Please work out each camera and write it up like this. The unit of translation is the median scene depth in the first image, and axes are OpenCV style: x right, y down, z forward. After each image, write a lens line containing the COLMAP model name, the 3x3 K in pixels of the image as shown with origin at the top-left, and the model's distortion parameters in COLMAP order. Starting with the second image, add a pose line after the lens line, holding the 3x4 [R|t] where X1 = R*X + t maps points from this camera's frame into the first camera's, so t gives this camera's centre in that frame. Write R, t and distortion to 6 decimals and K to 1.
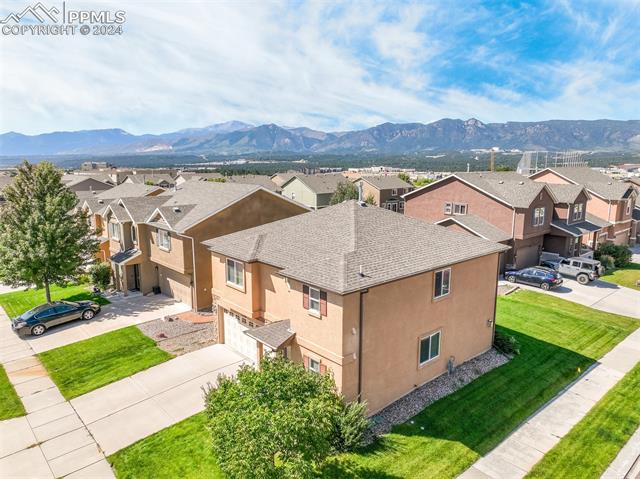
lens RADIAL K [[448.8, 0, 320.0], [0, 448.8, 239.5], [0, 0, 1]] dist [0.000337, 0.012700]
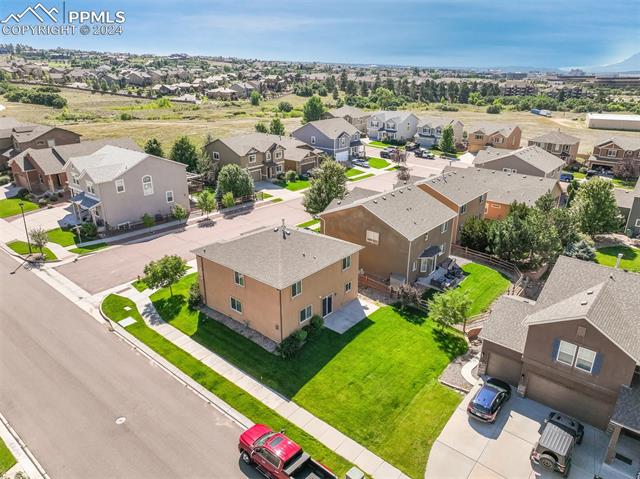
lens RADIAL K [[448.8, 0, 320.0], [0, 448.8, 239.5], [0, 0, 1]] dist [0.000337, 0.012700]
pose [[0.148779, 0.359661, -0.921145, 1.514460], [-0.184306, 0.925276, 0.331506, -0.568324], [0.971543, 0.120451, 0.203950, 0.676096]]
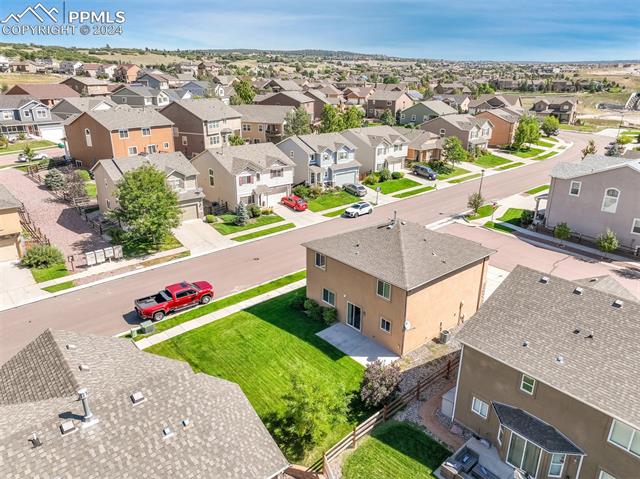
lens RADIAL K [[448.8, 0, 320.0], [0, 448.8, 239.5], [0, 0, 1]] dist [0.000337, 0.012700]
pose [[-0.999768, -0.016855, 0.013428, 0.280419], [-0.007769, 0.863108, 0.504960, -0.698347], [-0.020101, 0.504738, -0.863038, 2.038612]]
